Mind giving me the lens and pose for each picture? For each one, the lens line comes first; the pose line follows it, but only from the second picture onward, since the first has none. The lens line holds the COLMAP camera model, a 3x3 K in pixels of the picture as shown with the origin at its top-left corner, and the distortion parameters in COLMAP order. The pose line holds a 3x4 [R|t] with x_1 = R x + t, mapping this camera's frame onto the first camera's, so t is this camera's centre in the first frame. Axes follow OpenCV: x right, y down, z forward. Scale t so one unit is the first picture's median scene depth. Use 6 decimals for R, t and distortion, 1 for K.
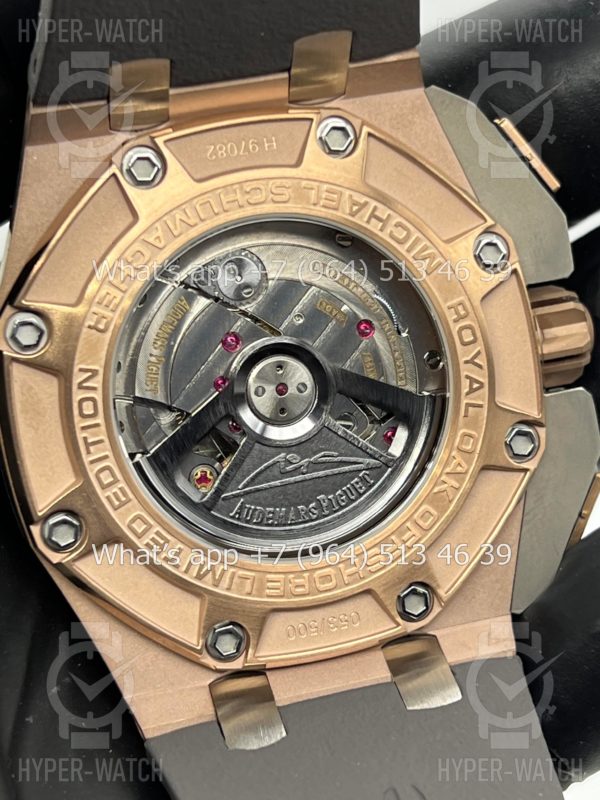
lens RADIAL K [[1878.8, 0, 303.2], [0, 1878.8, 405.9], [0, 0, 1]] dist [0.131412, 0.000000]
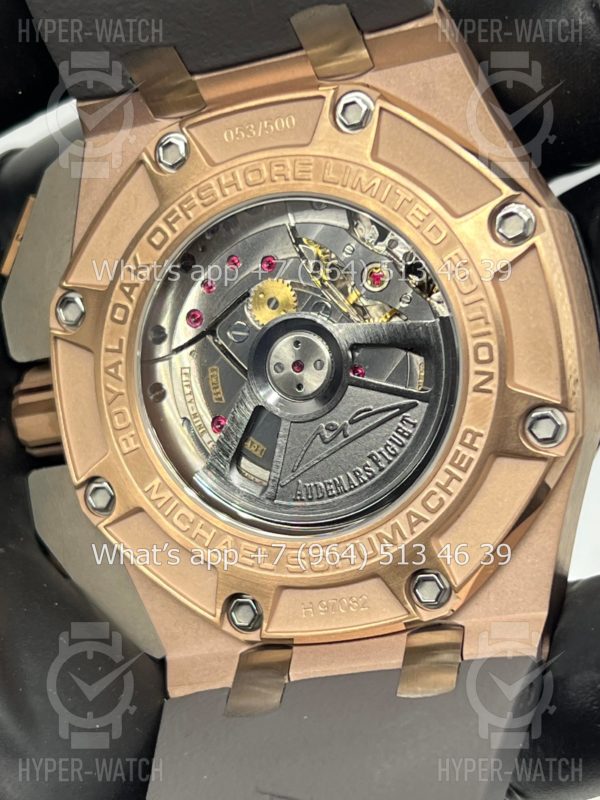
lens RADIAL K [[1878.8, 0, 298.6], [0, 1878.8, 399.2], [0, 0, 1]] dist [0.131412, 0.000000]
pose [[0.859449, 0.023999, -0.510658, 0.500839], [-0.015251, 0.999657, 0.021312, -0.013441], [0.510994, -0.010528, 0.859520, 0.135622]]
